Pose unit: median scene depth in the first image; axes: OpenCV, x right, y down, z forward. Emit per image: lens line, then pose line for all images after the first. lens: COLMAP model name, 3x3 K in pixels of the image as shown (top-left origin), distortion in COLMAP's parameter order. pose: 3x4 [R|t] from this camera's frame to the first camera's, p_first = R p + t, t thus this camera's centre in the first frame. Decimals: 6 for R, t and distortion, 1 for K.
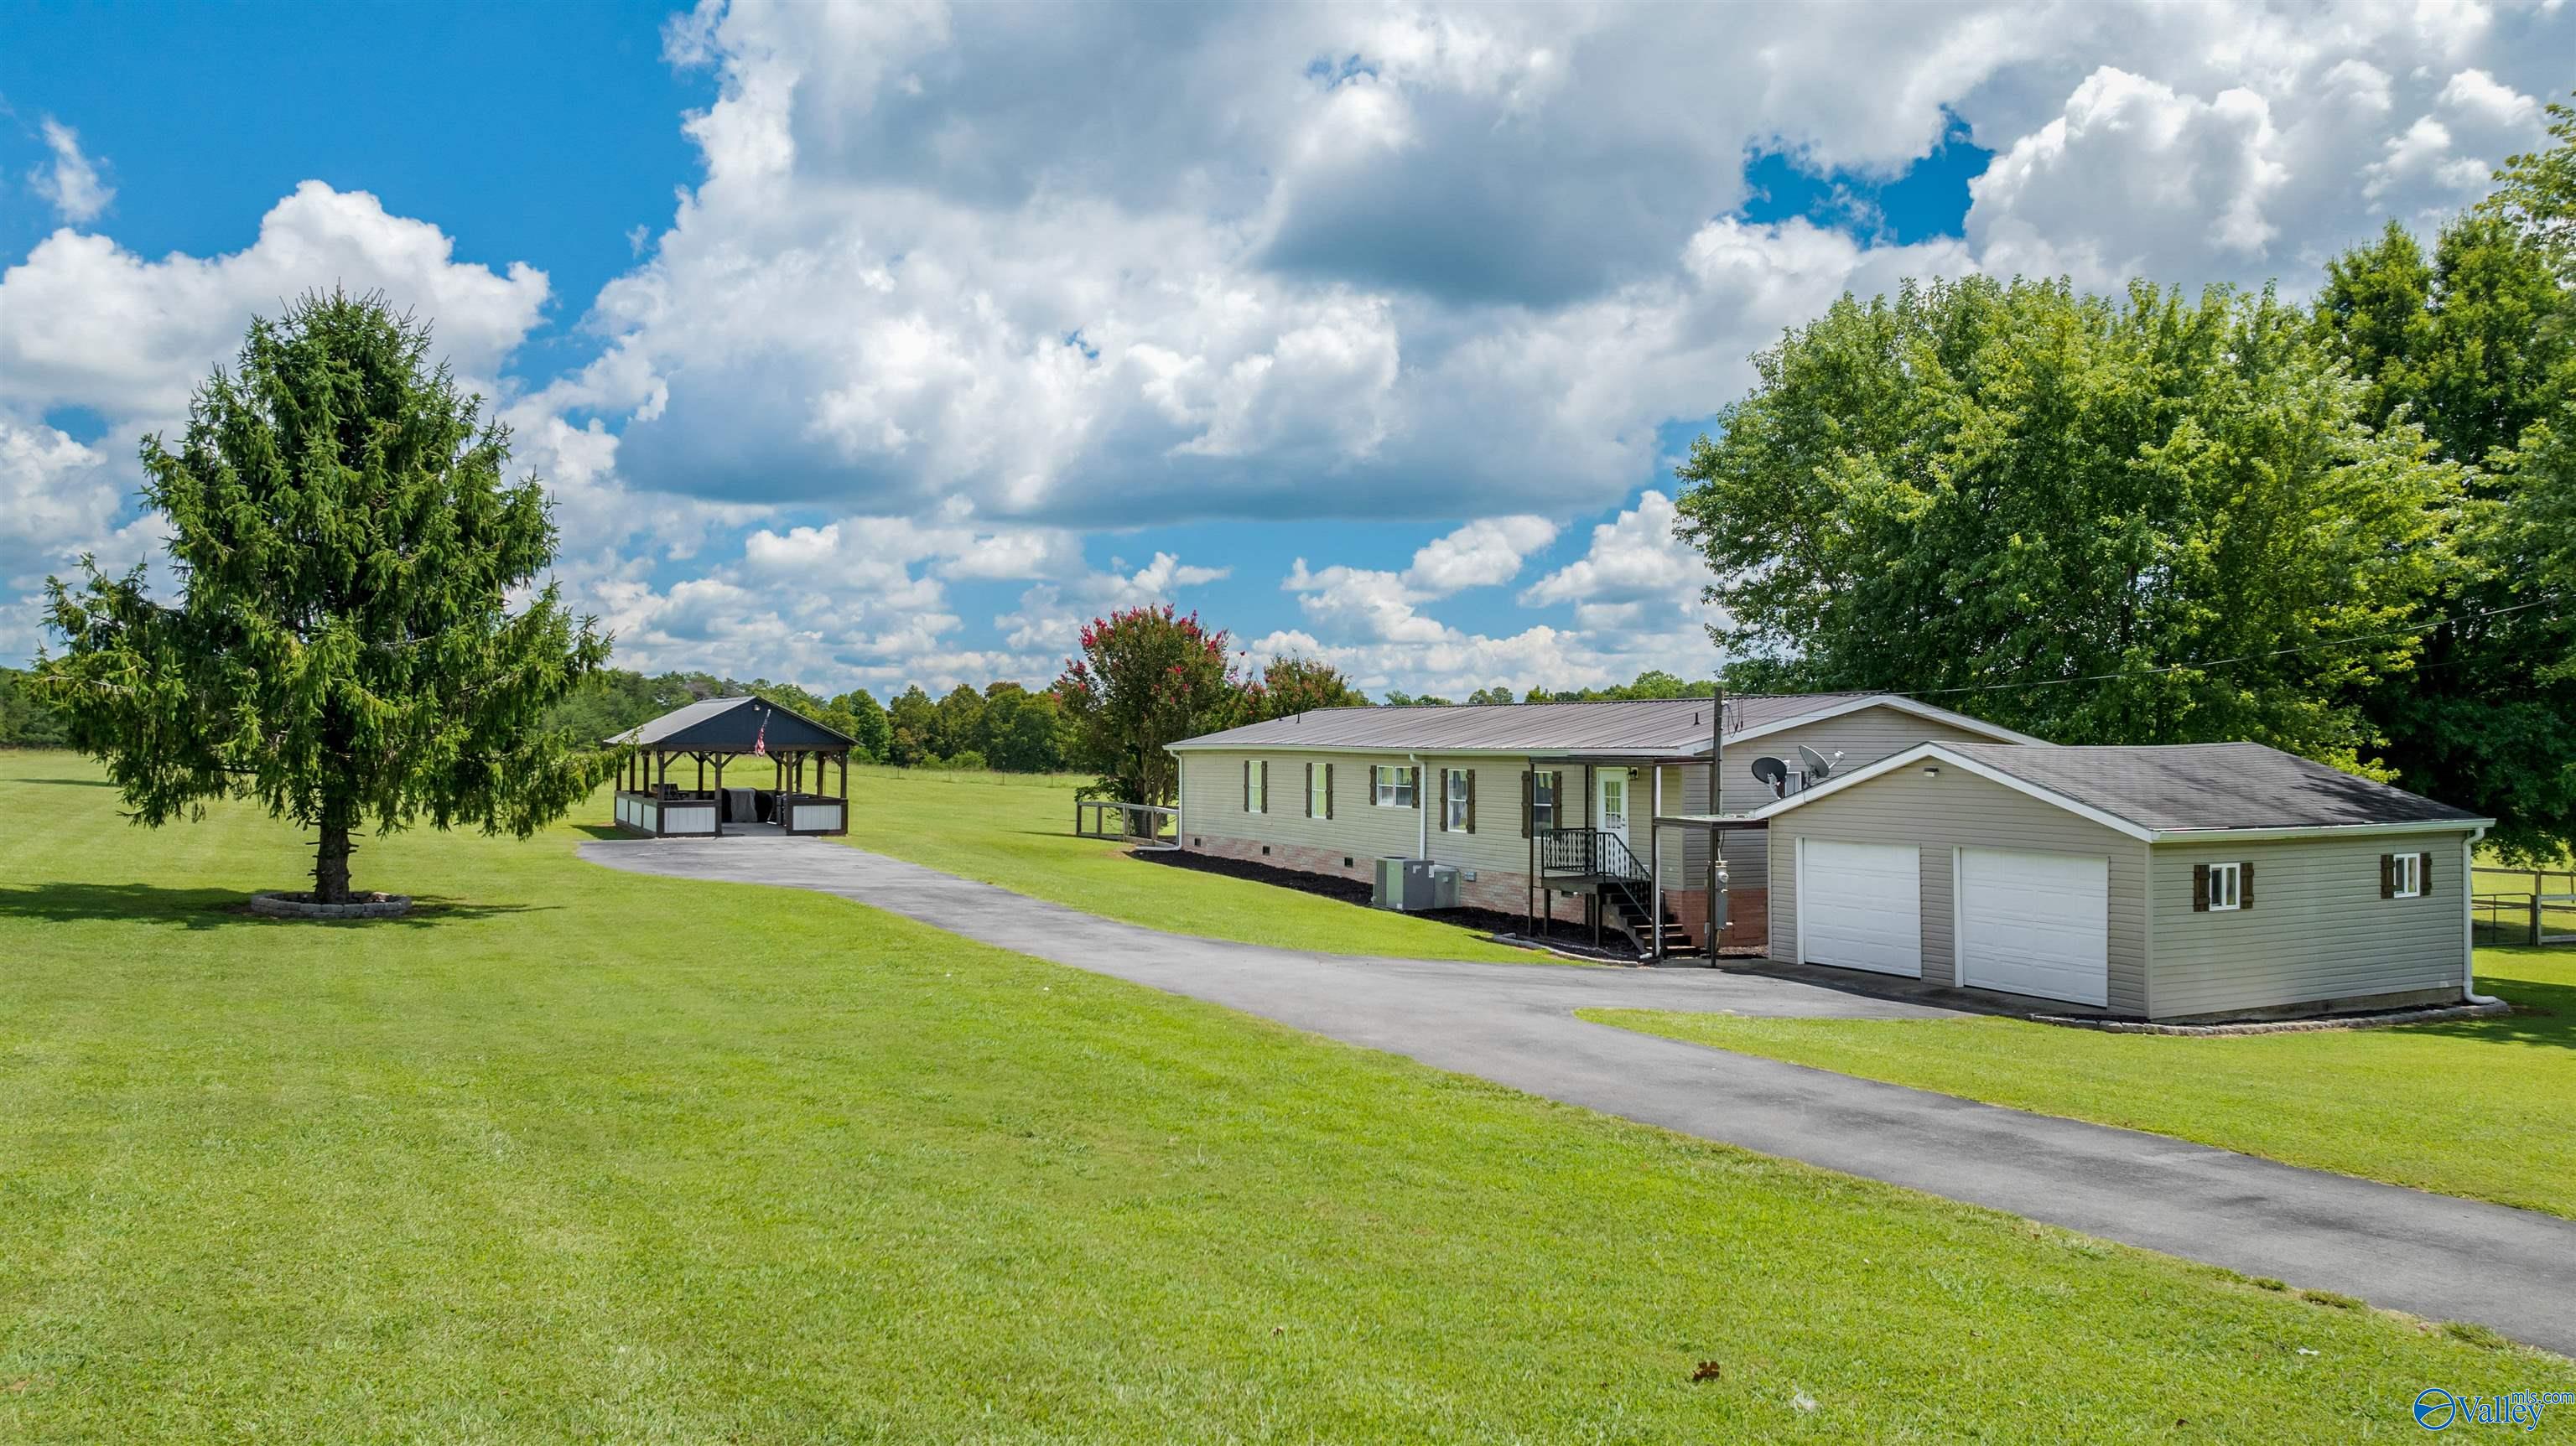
lens RADIAL K [[1808.3, 0, 1288.0], [0, 1808.3, 723.0], [0, 0, 1]] dist [-0.021096, -0.004352]
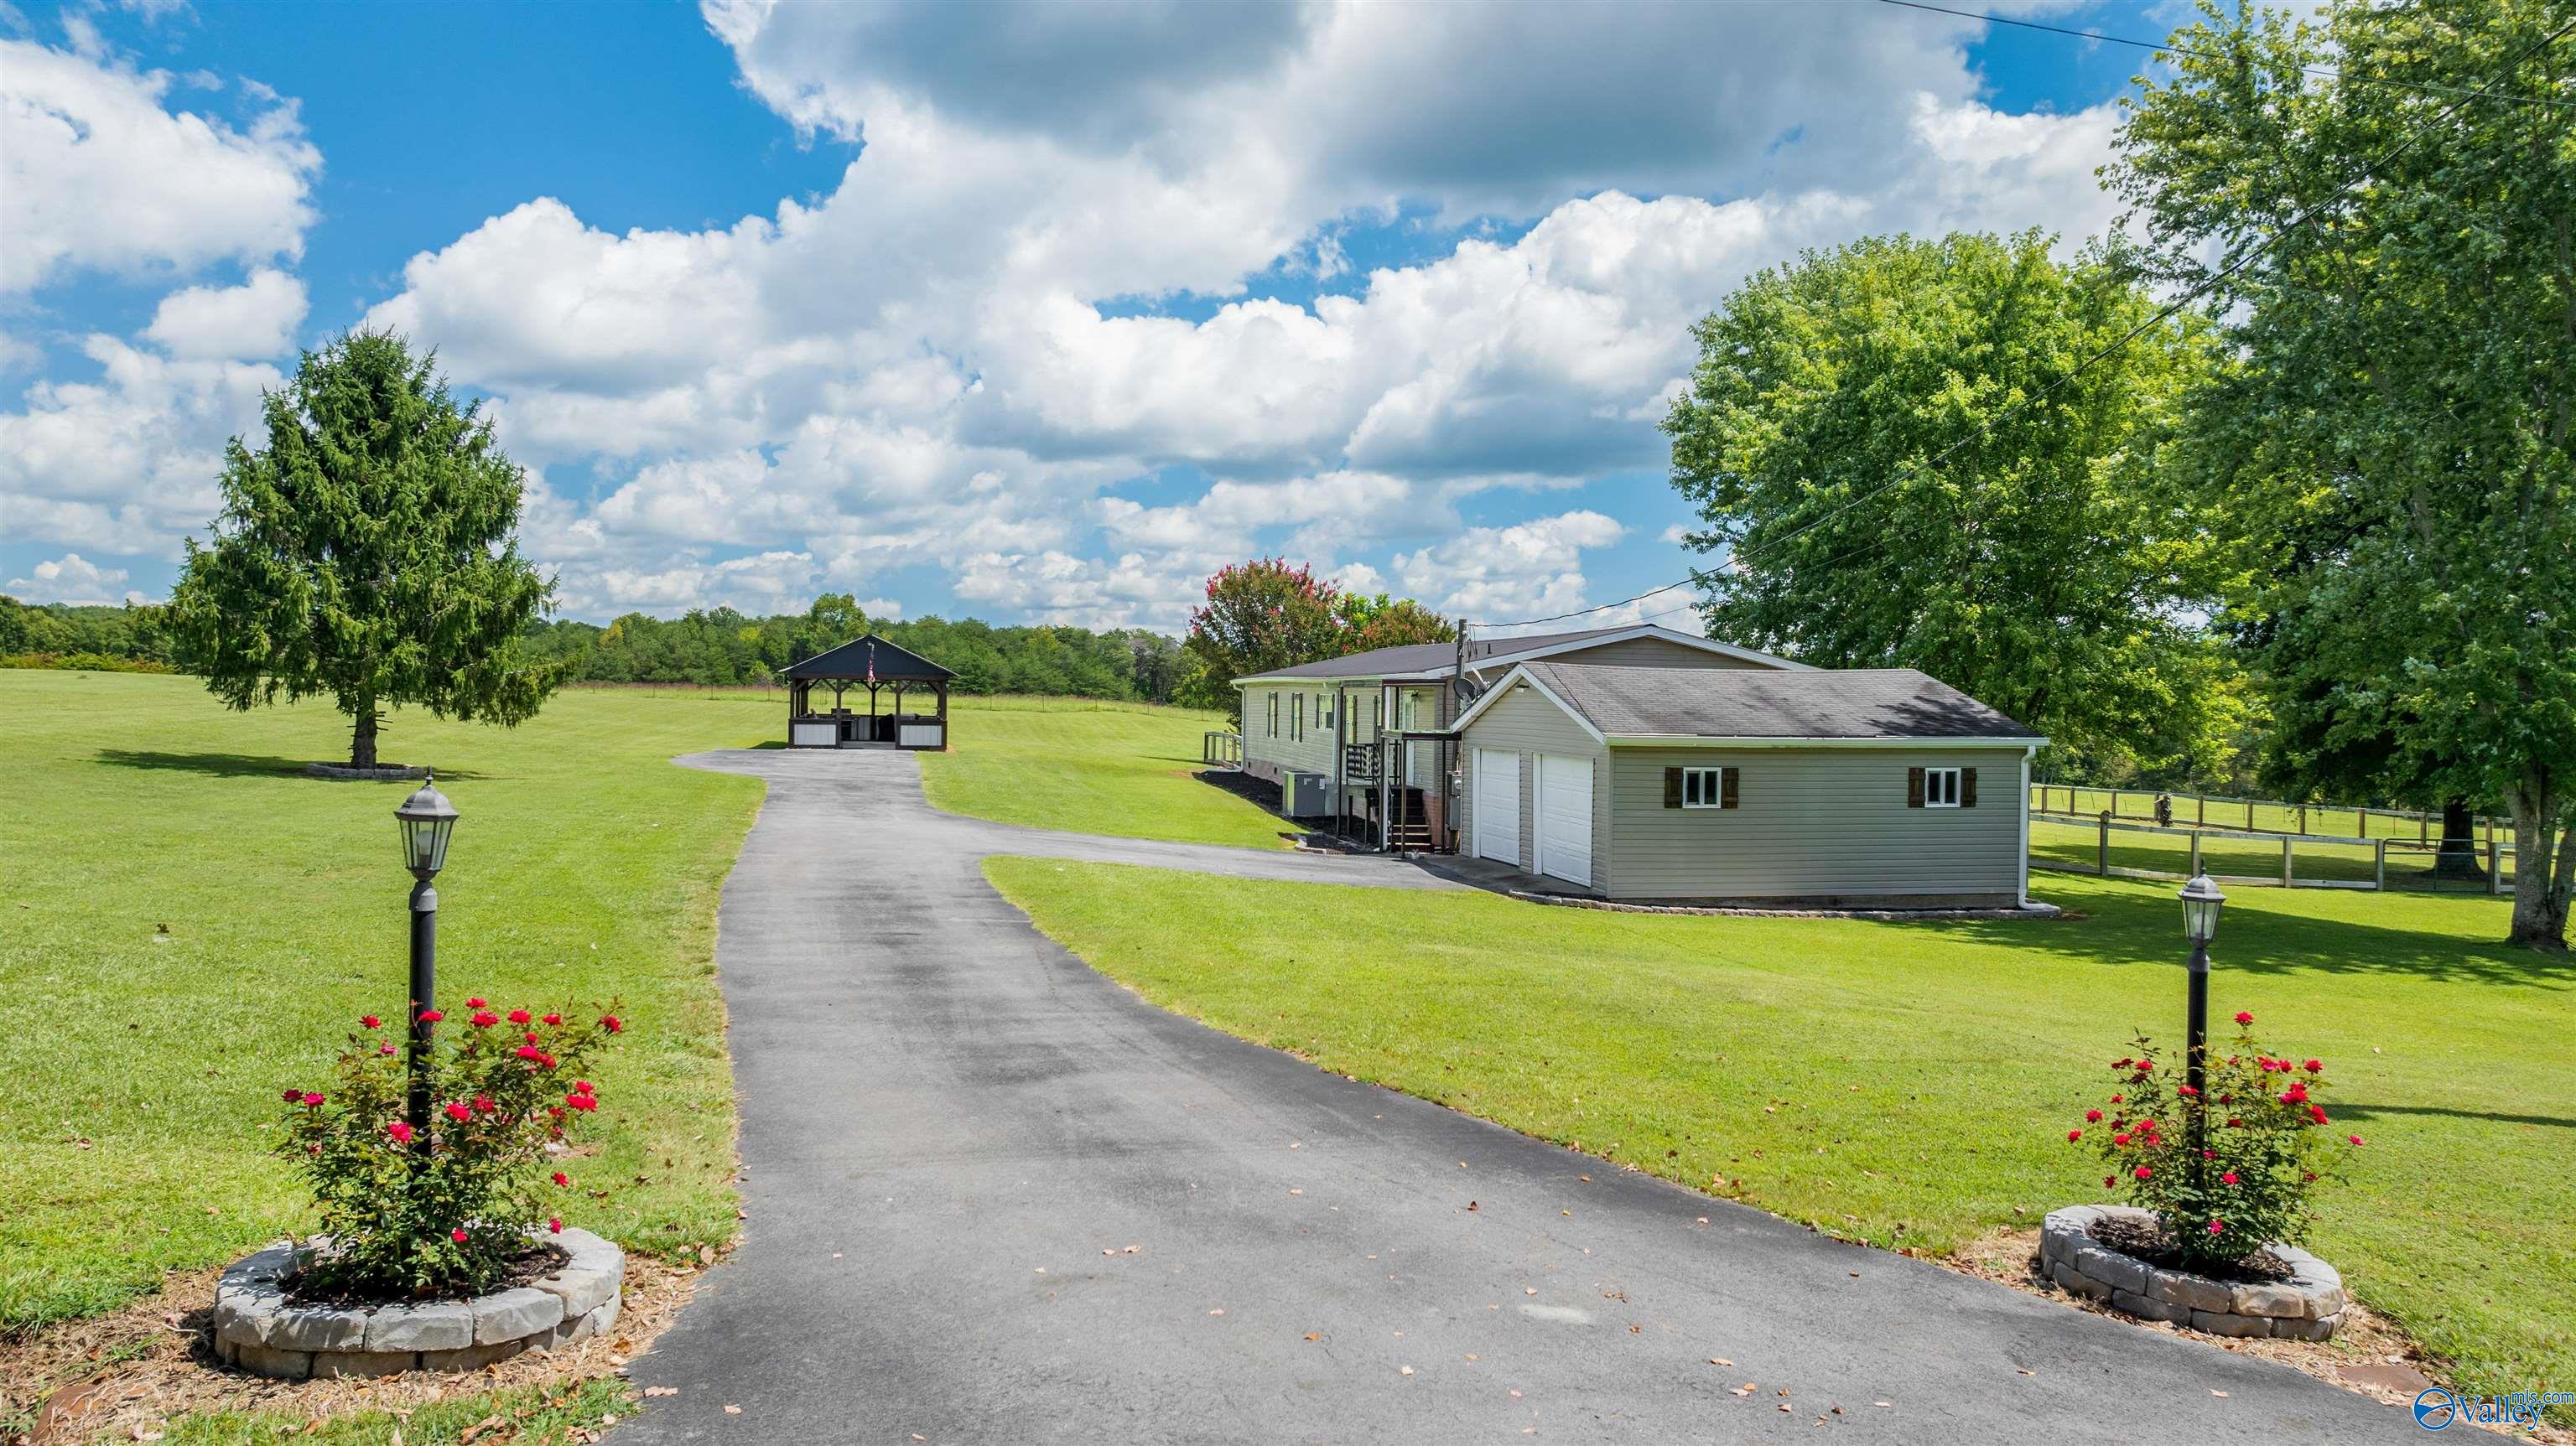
lens RADIAL K [[1759.1, 0, 1288.0], [0, 1759.1, 723.0], [0, 0, 1]] dist [-0.004418, -0.000613]
pose [[0.967661, 0.016156, -0.251737, 0.422439], [-0.010227, 0.999639, 0.024841, 0.019182], [0.252047, -0.021464, 0.967477, -0.114466]]
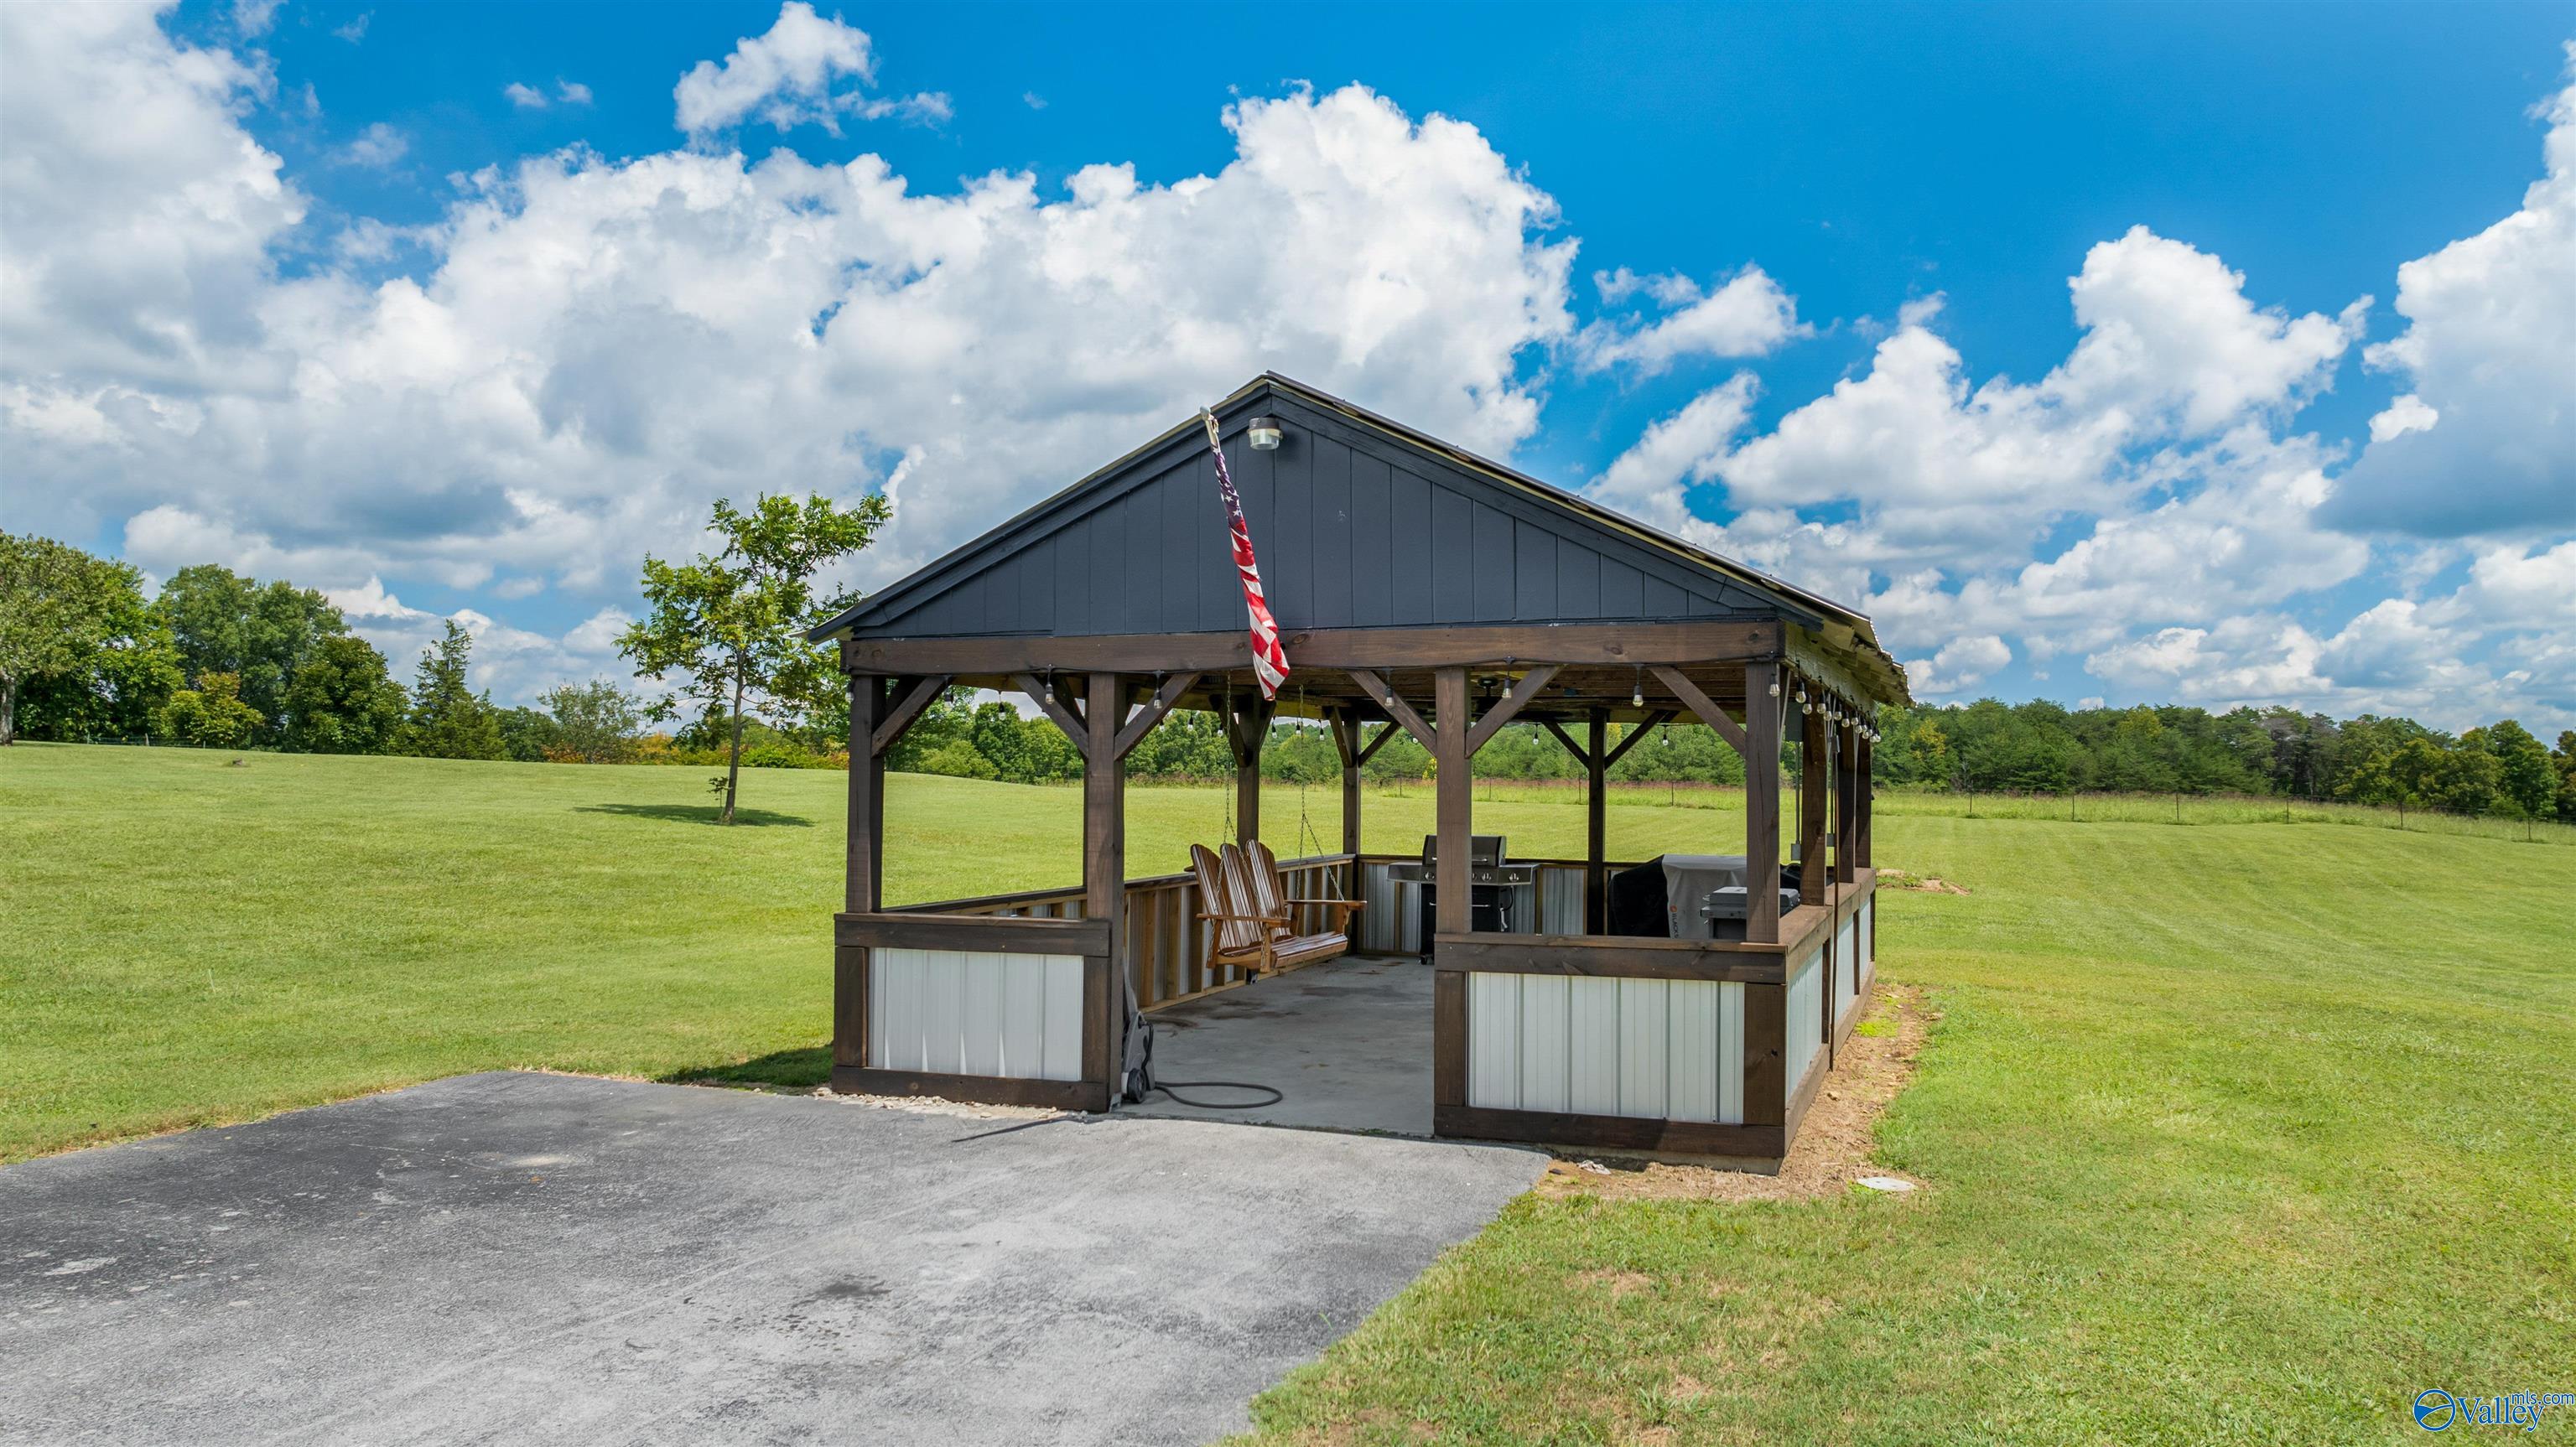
lens RADIAL K [[1869.6, 0, 1288.0], [0, 1869.6, 723.5], [0, 0, 1]] dist [0.000539, 0.003298]
pose [[0.684417, -0.024382, -0.728683, -0.232177], [0.004224, 0.999557, -0.029477, 0.041177], [0.729079, 0.017097, 0.684216, 1.328903]]
